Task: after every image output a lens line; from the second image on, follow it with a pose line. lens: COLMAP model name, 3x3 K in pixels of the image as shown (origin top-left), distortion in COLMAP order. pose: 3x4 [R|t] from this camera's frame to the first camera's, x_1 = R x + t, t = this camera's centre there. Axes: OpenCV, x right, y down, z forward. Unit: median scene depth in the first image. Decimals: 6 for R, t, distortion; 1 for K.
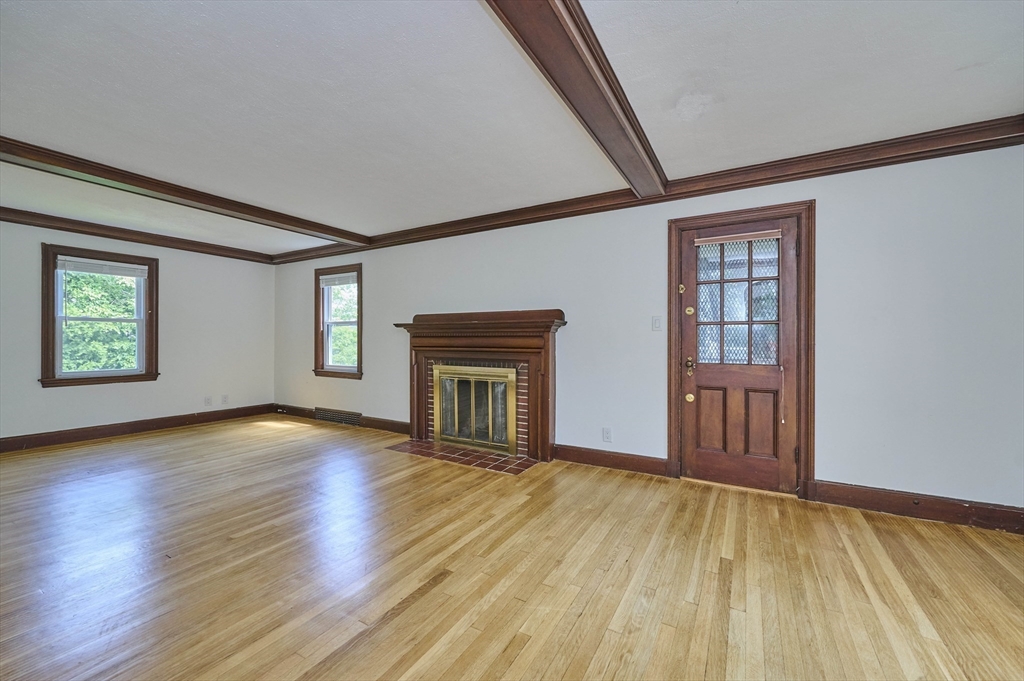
lens RADIAL K [[404.9, 0, 507.6], [0, 404.9, 340.7], [0, 0, 1]] dist [0.001585, 0.000039]
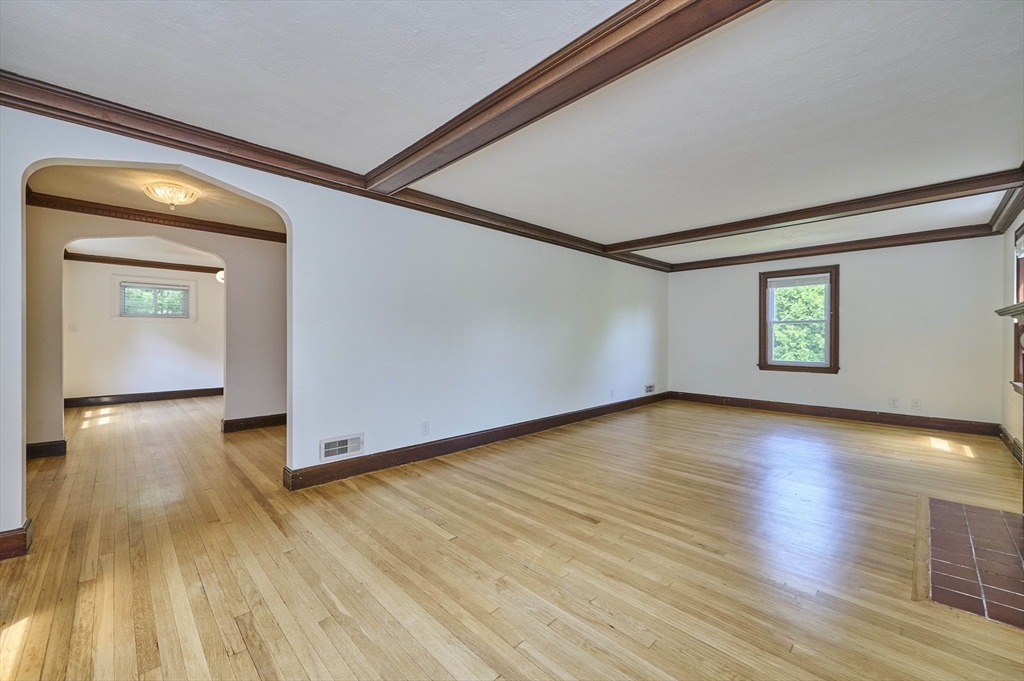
lens RADIAL K [[410.1, 0, 506.8], [0, 410.1, 334.1], [0, 0, 1]] dist [-0.001274, -0.000105]
pose [[-0.264862, -0.010326, -0.964231, 0.590411], [-0.002500, 0.999947, -0.010022, 0.002265], [0.964283, -0.000244, -0.264874, 0.548112]]
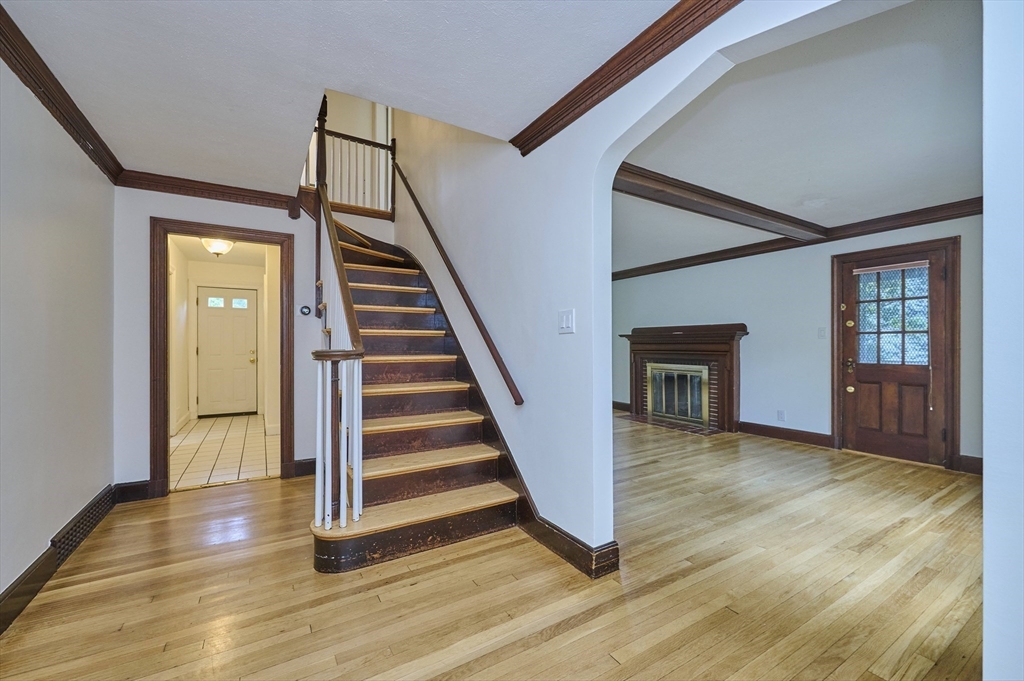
lens RADIAL K [[406.9, 0, 510.4], [0, 406.9, 345.7], [0, 0, 1]] dist [-0.001904, -0.000186]
pose [[0.882738, -0.004236, -0.469846, 0.080588], [0.006038, 0.999979, 0.002330, -0.009749], [0.469826, -0.004894, 0.882745, -0.595186]]
